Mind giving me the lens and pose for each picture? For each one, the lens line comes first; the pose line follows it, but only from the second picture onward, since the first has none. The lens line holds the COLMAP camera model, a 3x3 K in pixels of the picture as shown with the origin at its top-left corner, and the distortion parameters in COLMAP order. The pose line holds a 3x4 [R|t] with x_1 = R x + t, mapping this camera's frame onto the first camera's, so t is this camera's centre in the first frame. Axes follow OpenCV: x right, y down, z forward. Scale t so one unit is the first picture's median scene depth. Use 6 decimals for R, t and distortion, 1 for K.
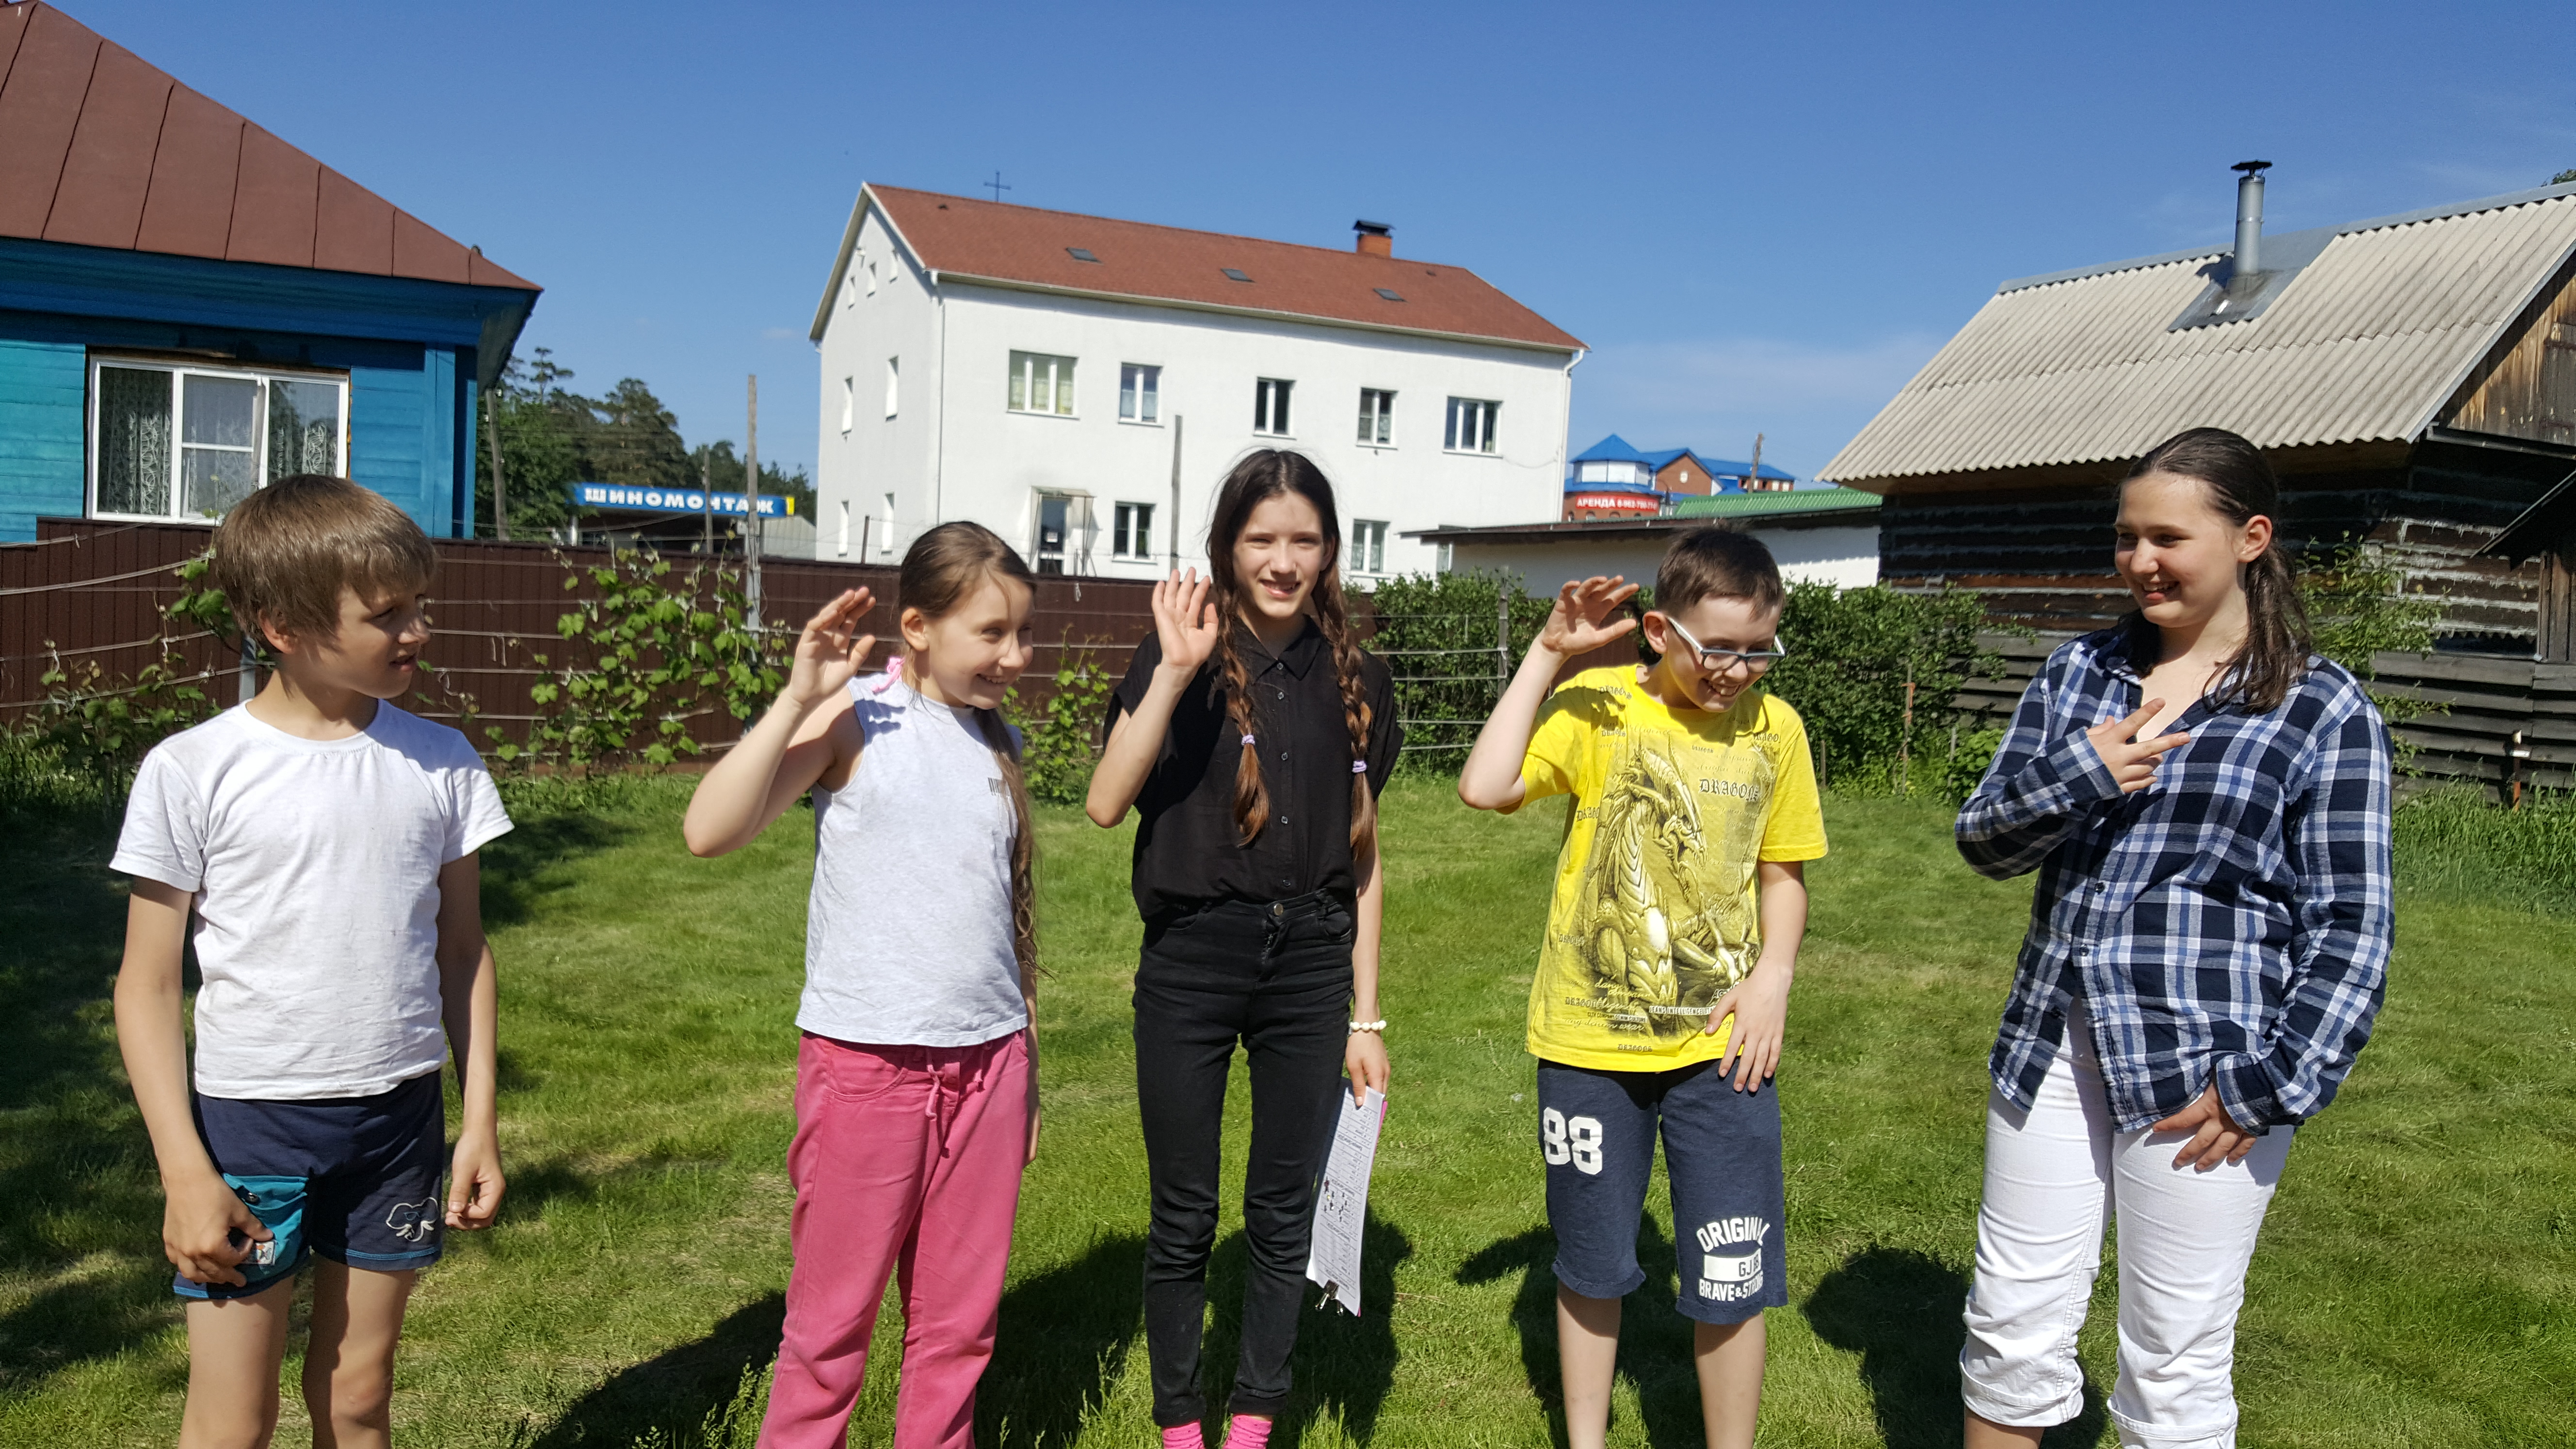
lens RADIAL K [[1965.1, 0, 1320.7], [0, 1965.1, 710.0], [0, 0, 1]] dist [0.098304, -0.144815]
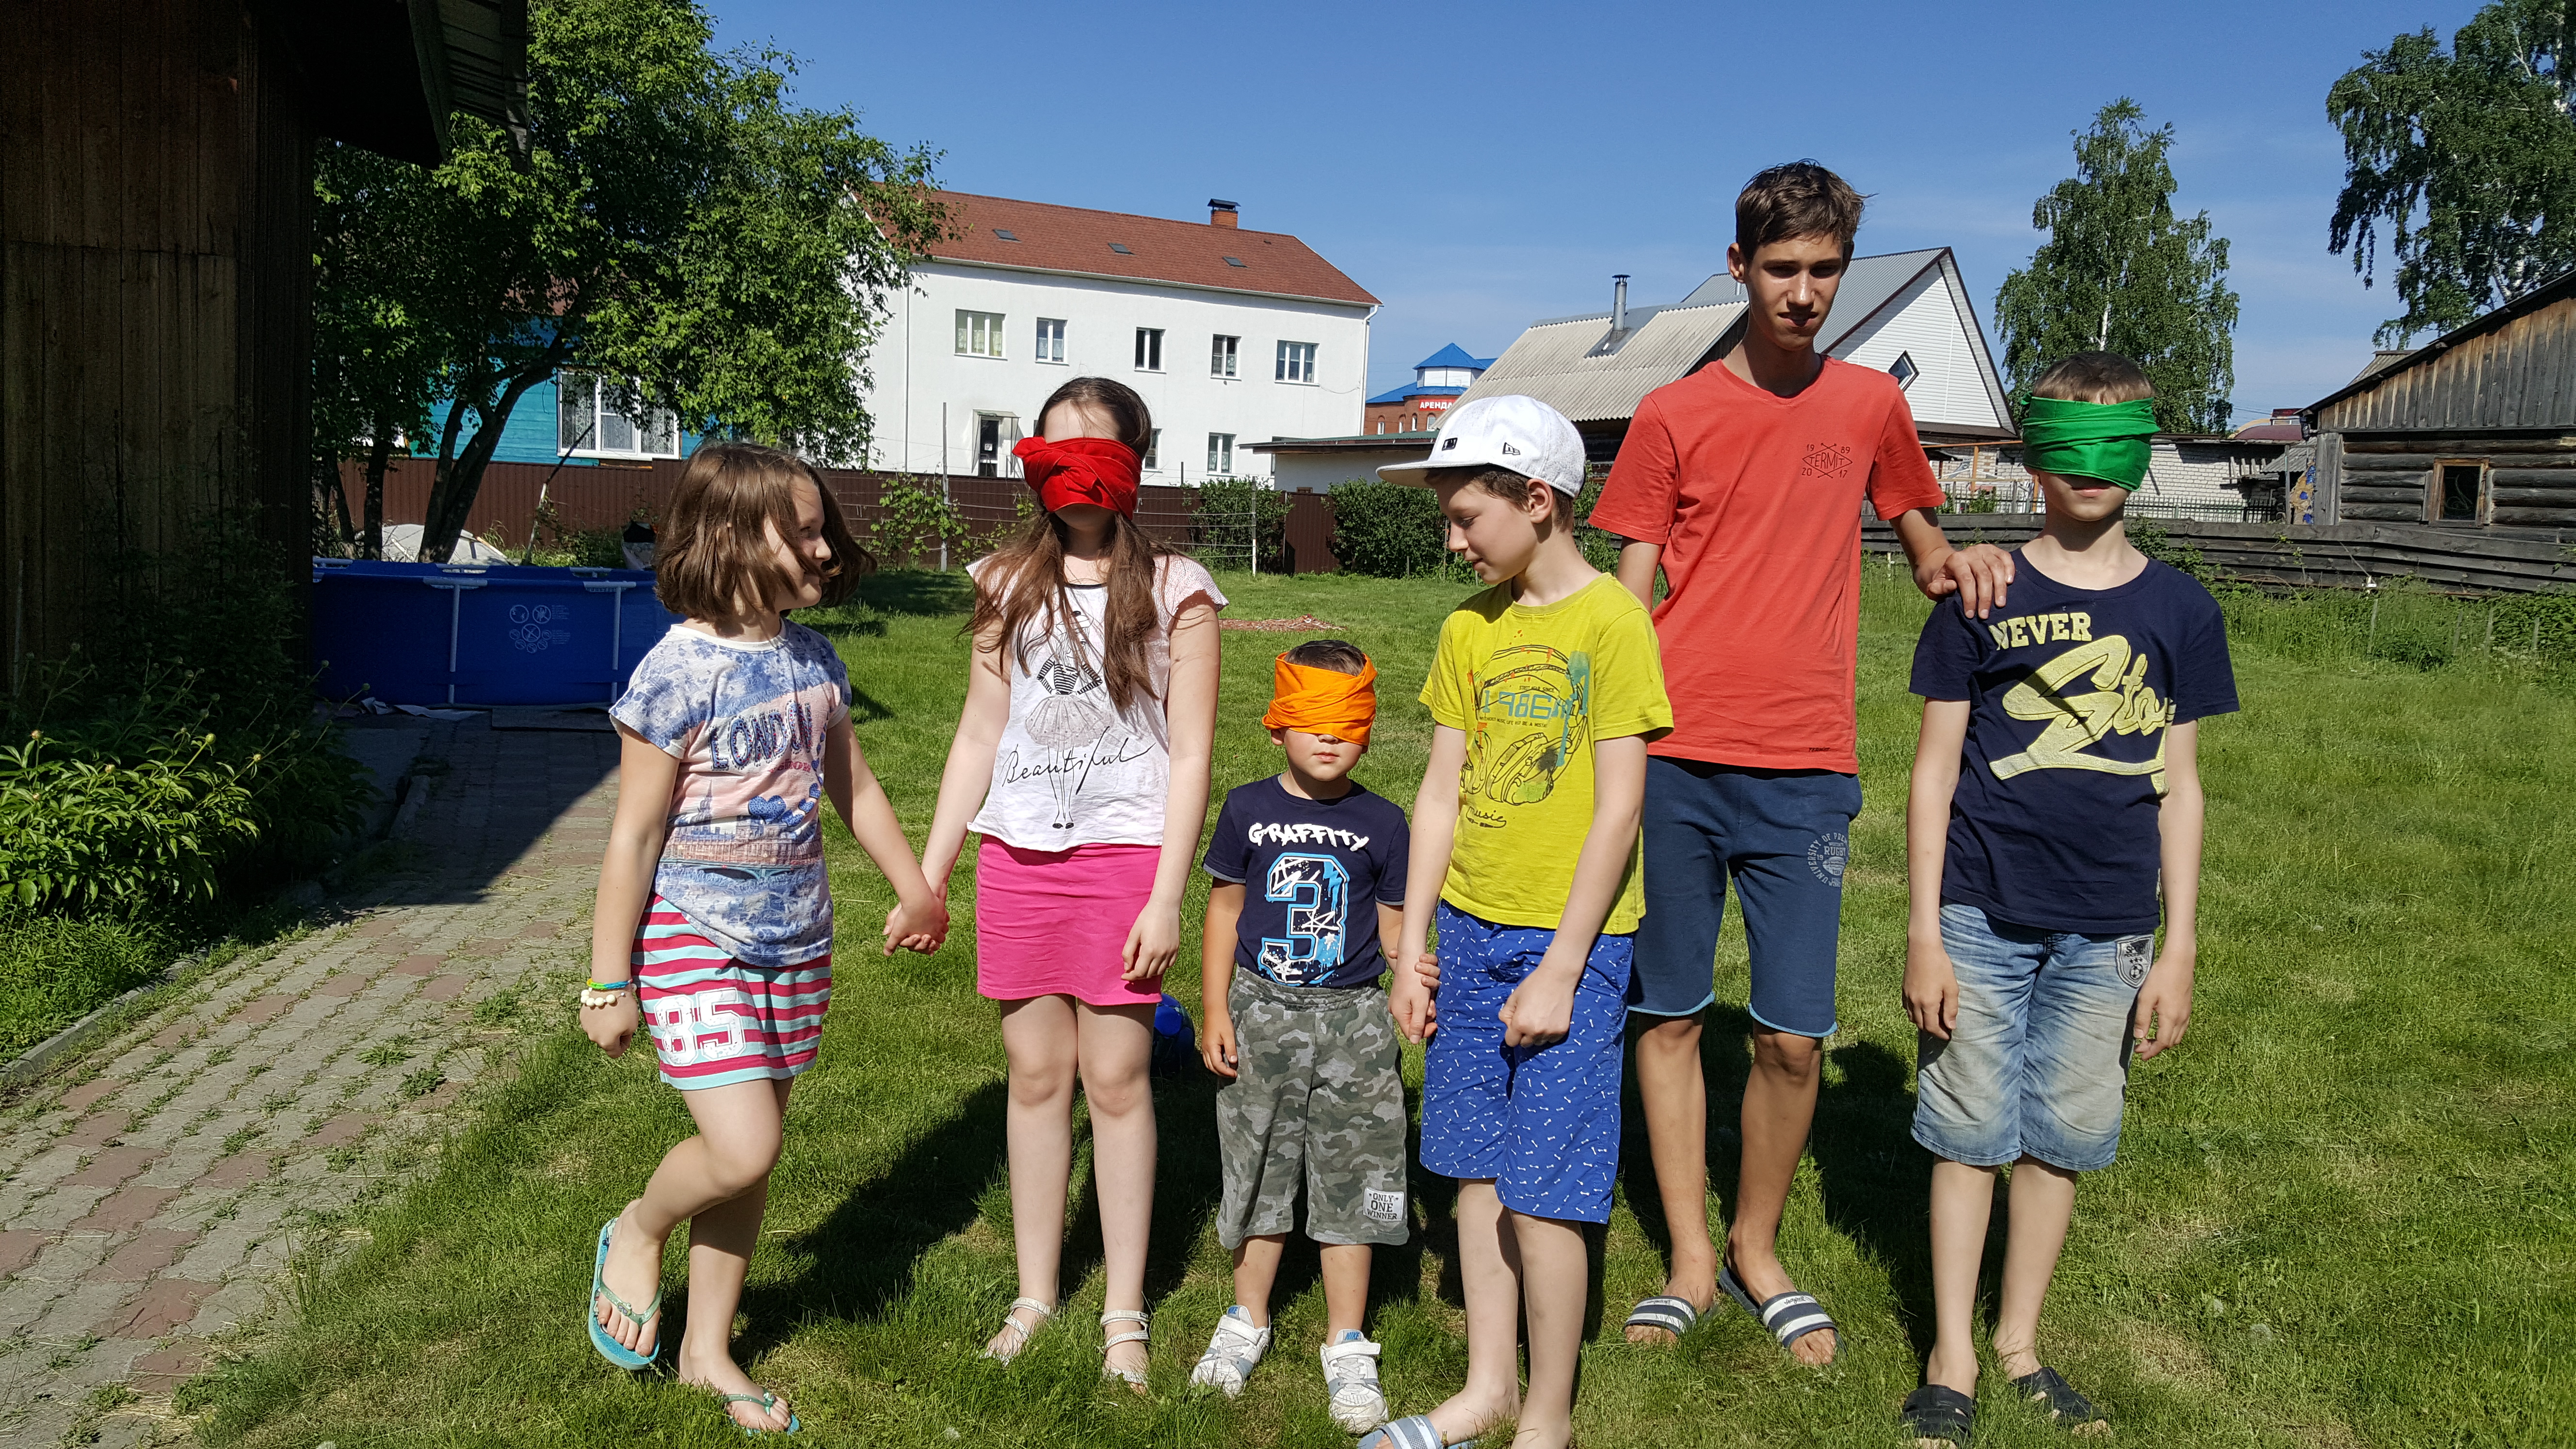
lens RADIAL K [[2183.2, 0, 1288.0], [0, 2183.2, 724.5], [0, 0, 1]] dist [0.225595, -0.447580]
pose [[0.999232, -0.009886, 0.037921, 0.028702], [0.008019, 0.998763, 0.049070, 0.075569], [-0.038359, -0.048728, 0.998075, -1.293296]]
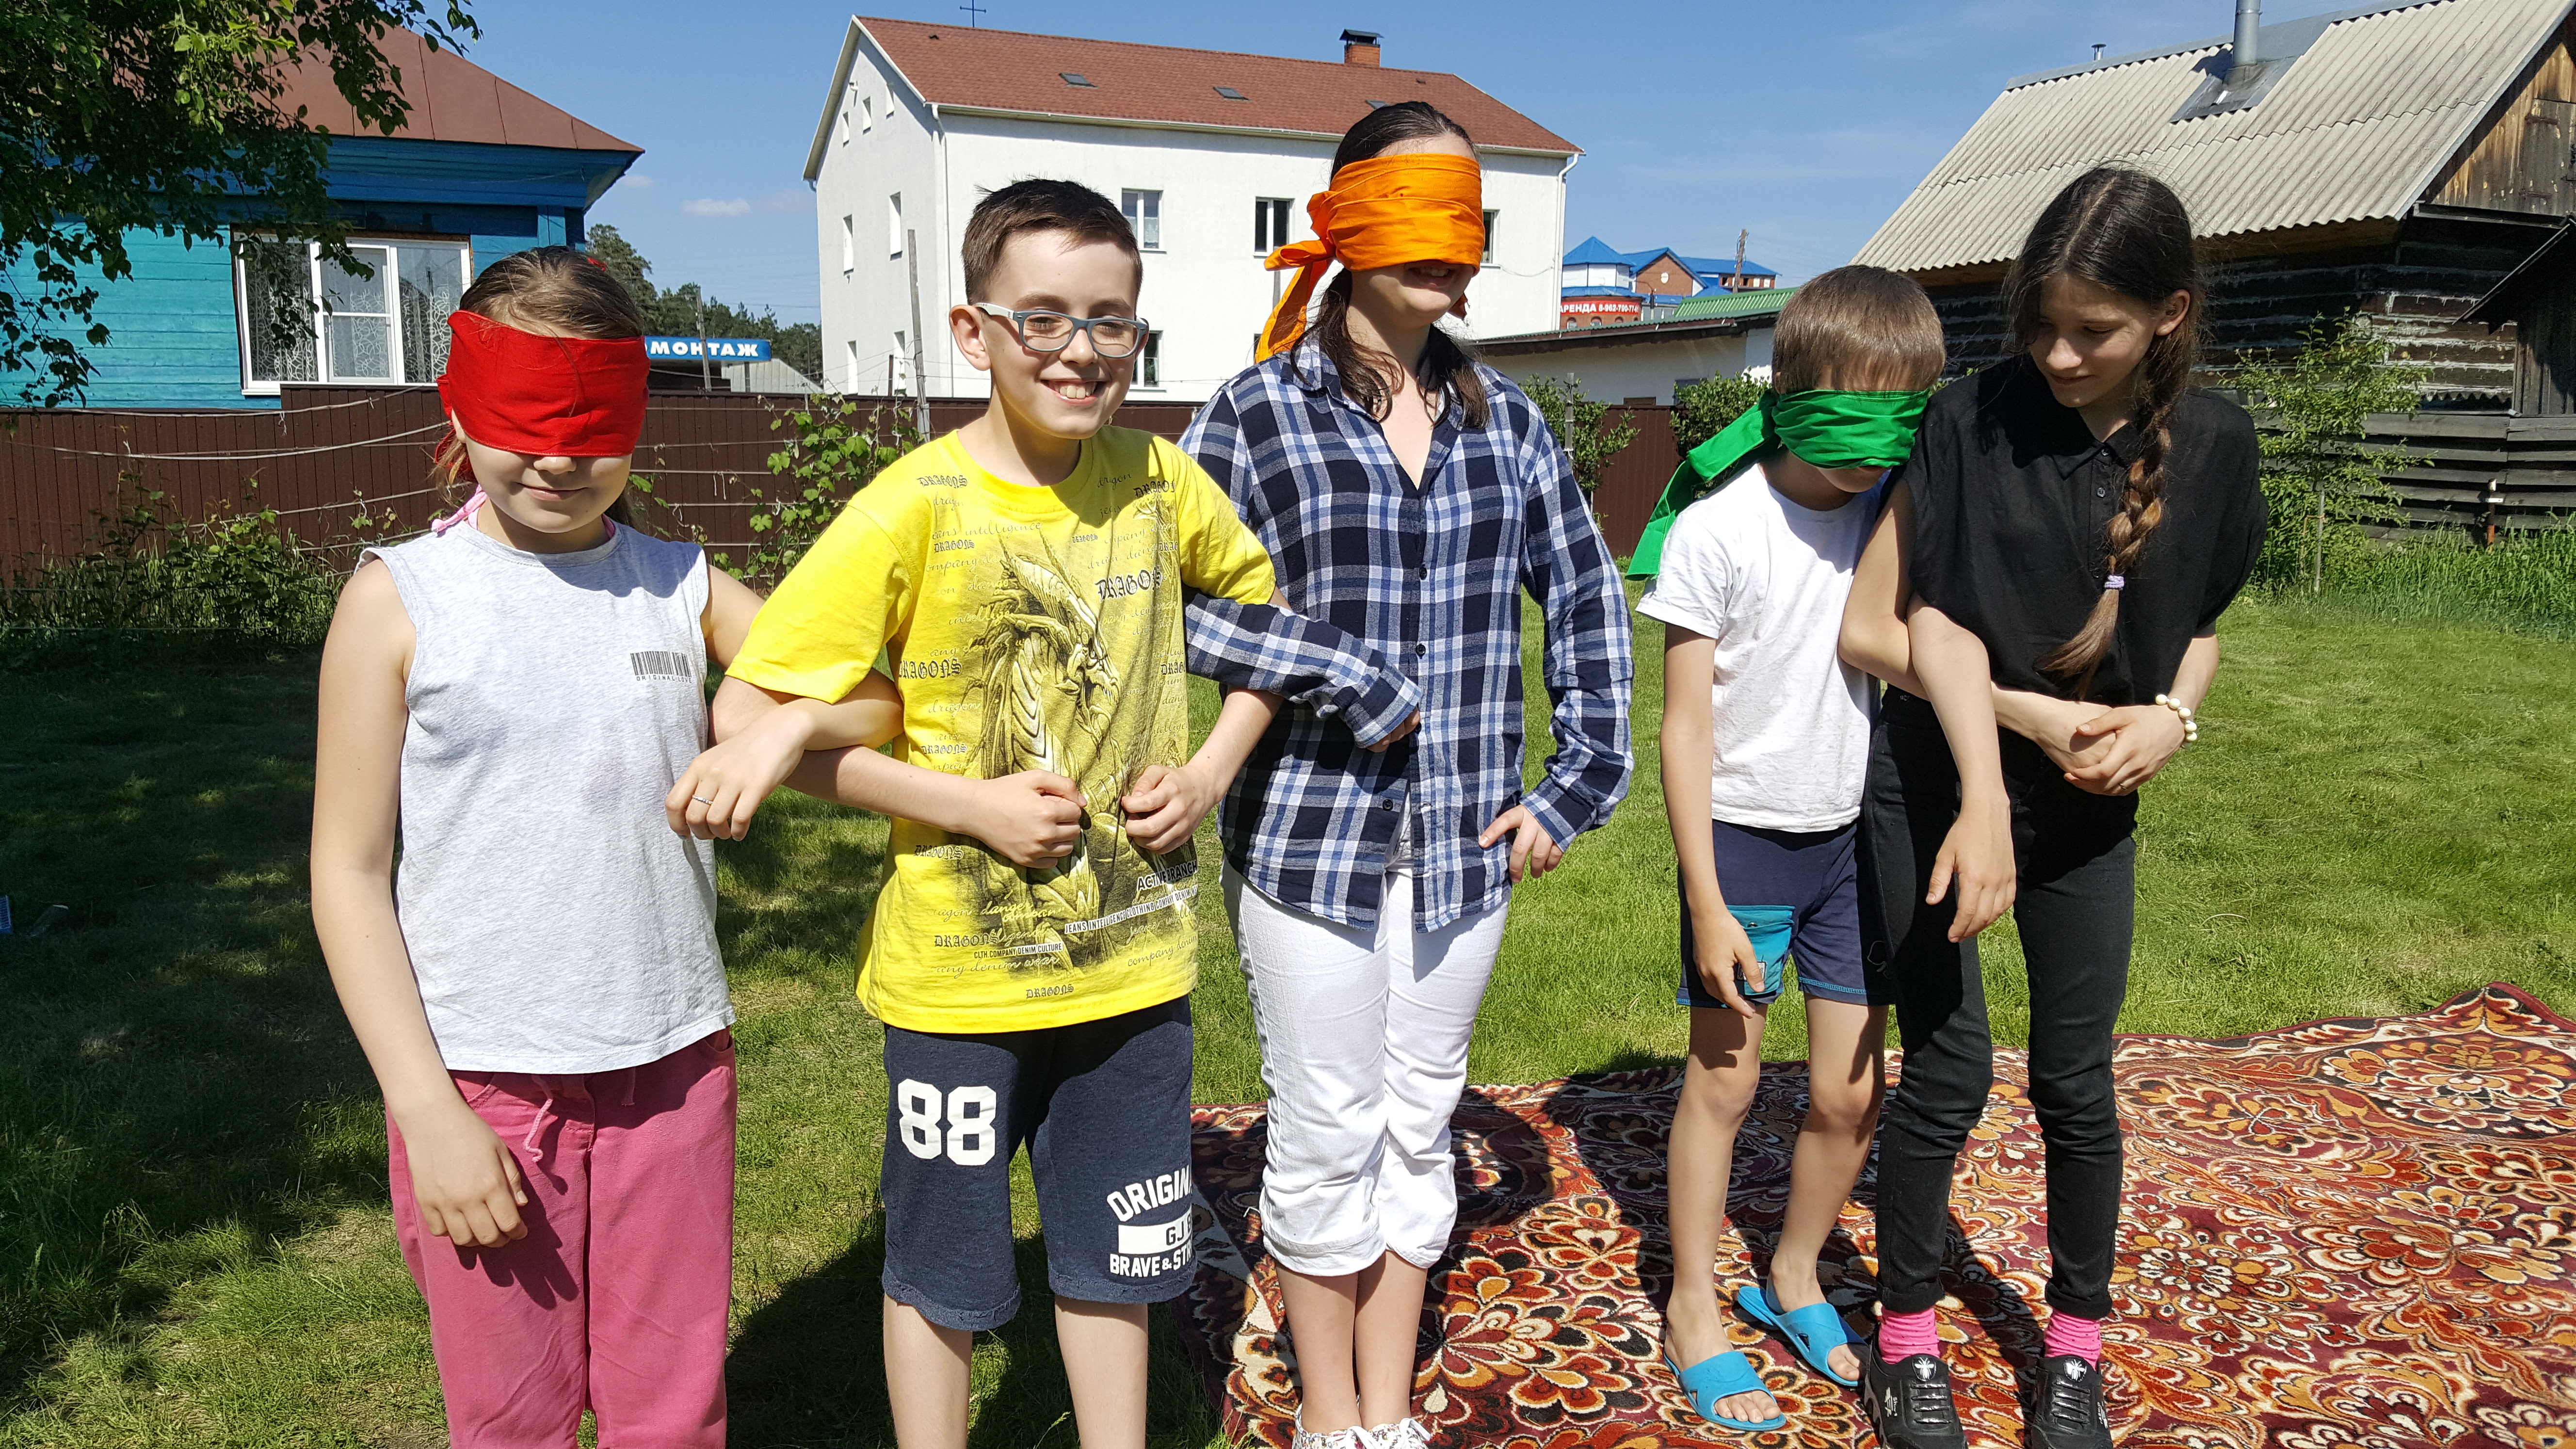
lens RADIAL K [[1987.4, 0, 1288.0], [0, 1987.4, 724.5], [0, 0, 1]] dist [0.057279, -0.049677]
pose [[0.999022, -0.044073, -0.003587, -0.058407], [0.044215, 0.994501, 0.094933, 0.007517], [-0.000617, -0.094999, 0.995477, -0.103788]]
